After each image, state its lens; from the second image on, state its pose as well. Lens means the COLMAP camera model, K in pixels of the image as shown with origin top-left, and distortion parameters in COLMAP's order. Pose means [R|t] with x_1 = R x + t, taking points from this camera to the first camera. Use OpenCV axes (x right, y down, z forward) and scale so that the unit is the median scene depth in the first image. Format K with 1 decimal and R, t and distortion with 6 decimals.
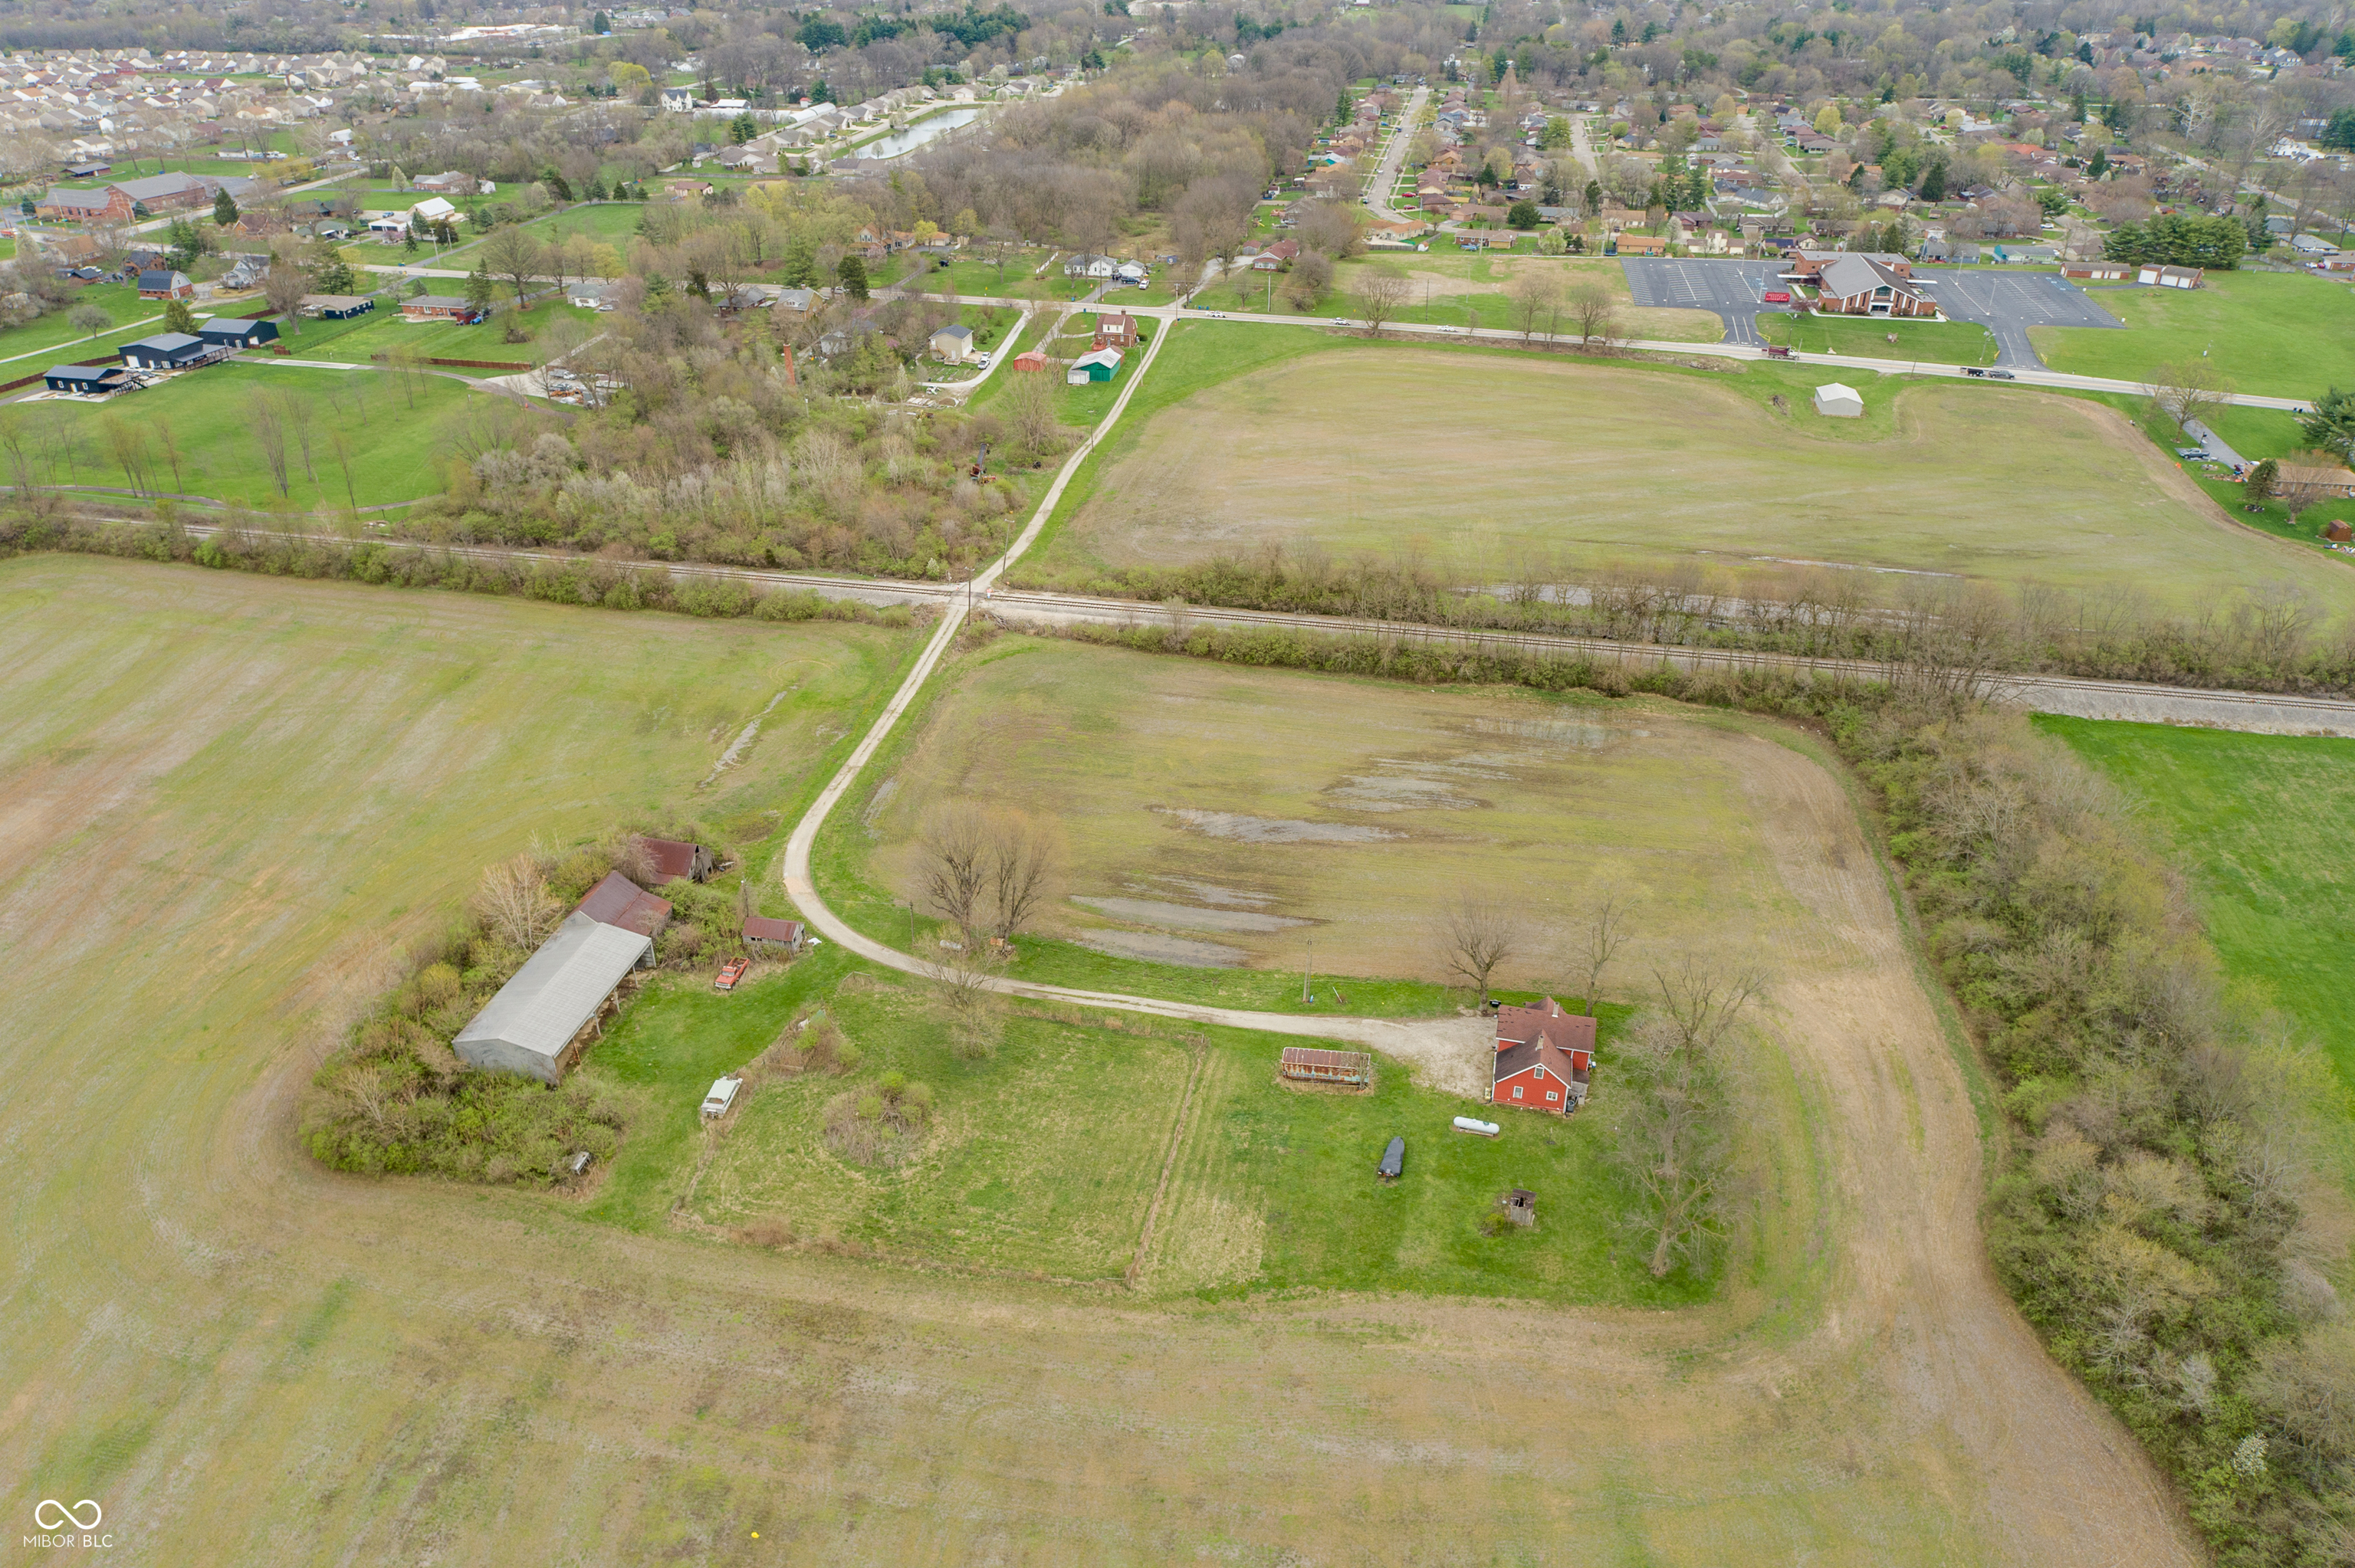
lens RADIAL K [[1594.5, 0, 1175.1], [0, 1594.5, 784.6], [0, 0, 1]] dist [-0.008776, 0.017984]
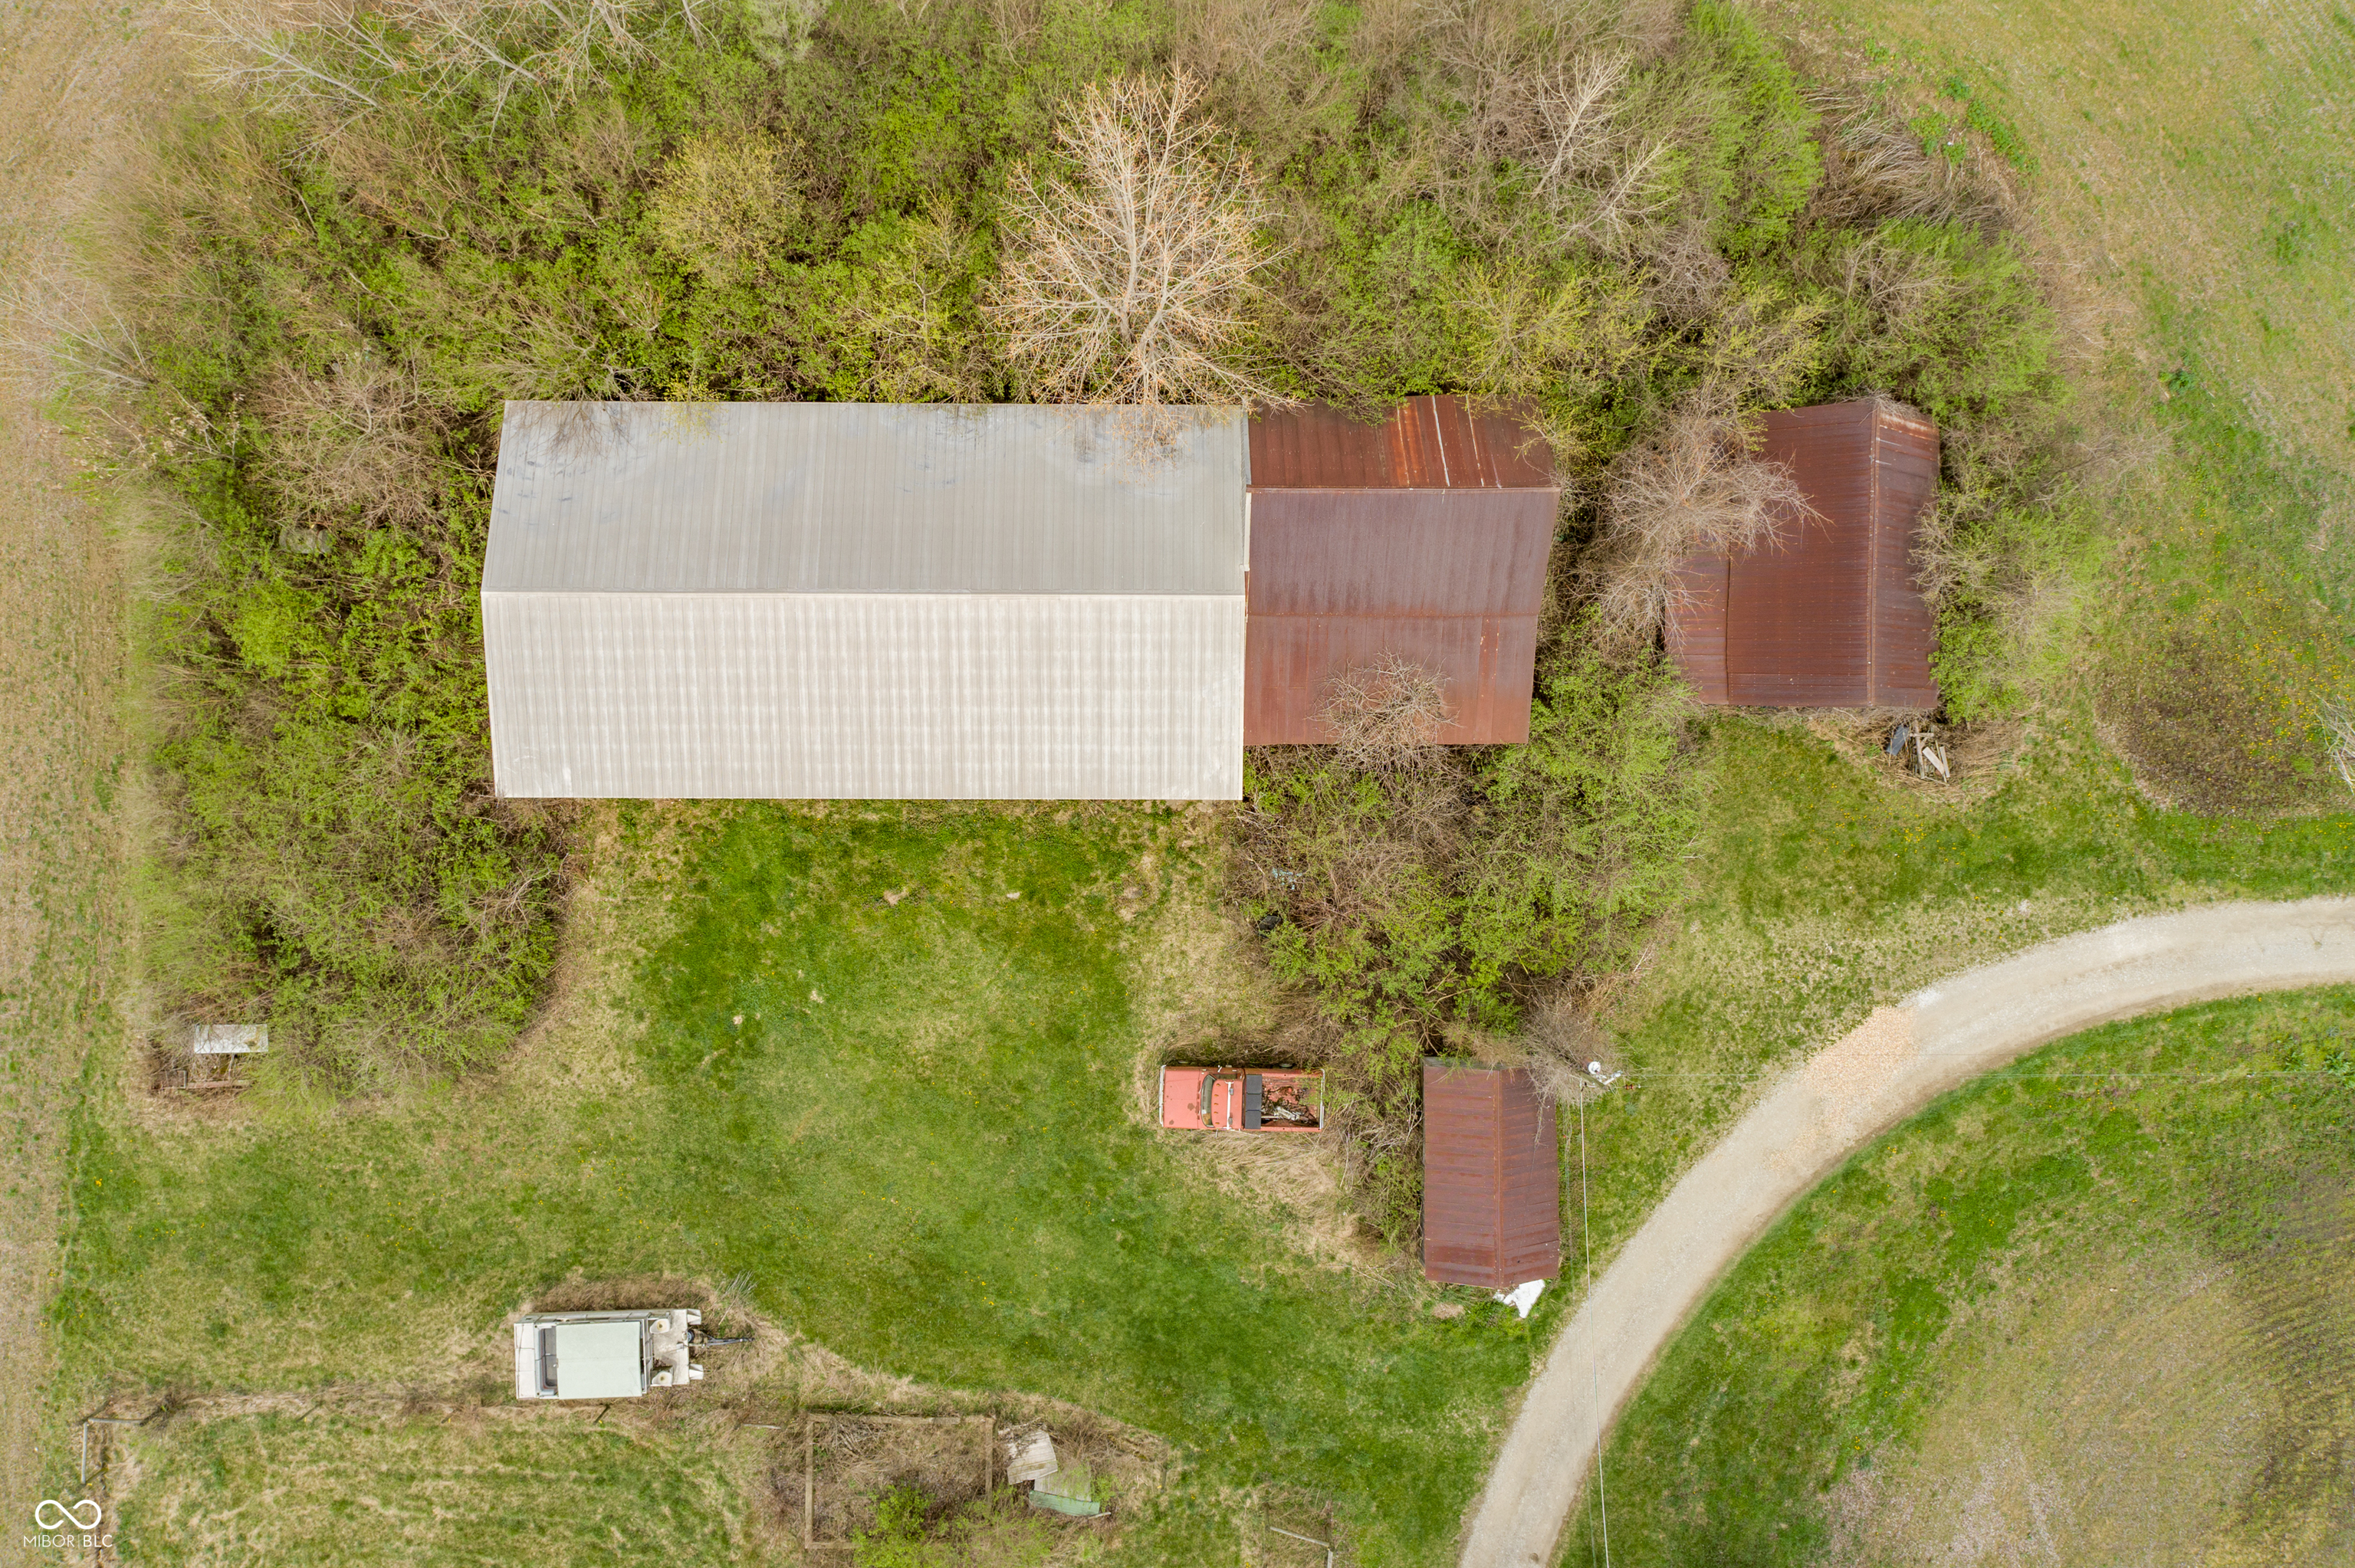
lens RADIAL K [[1594.5, 0, 1175.1], [0, 1594.5, 784.6], [0, 0, 1]] dist [-0.008776, 0.017984]
pose [[0.193174, 0.980940, -0.020982, -0.225084], [-0.502153, 0.117215, 0.856798, -0.078747], [0.842927, -0.154974, 0.515225, 0.591858]]
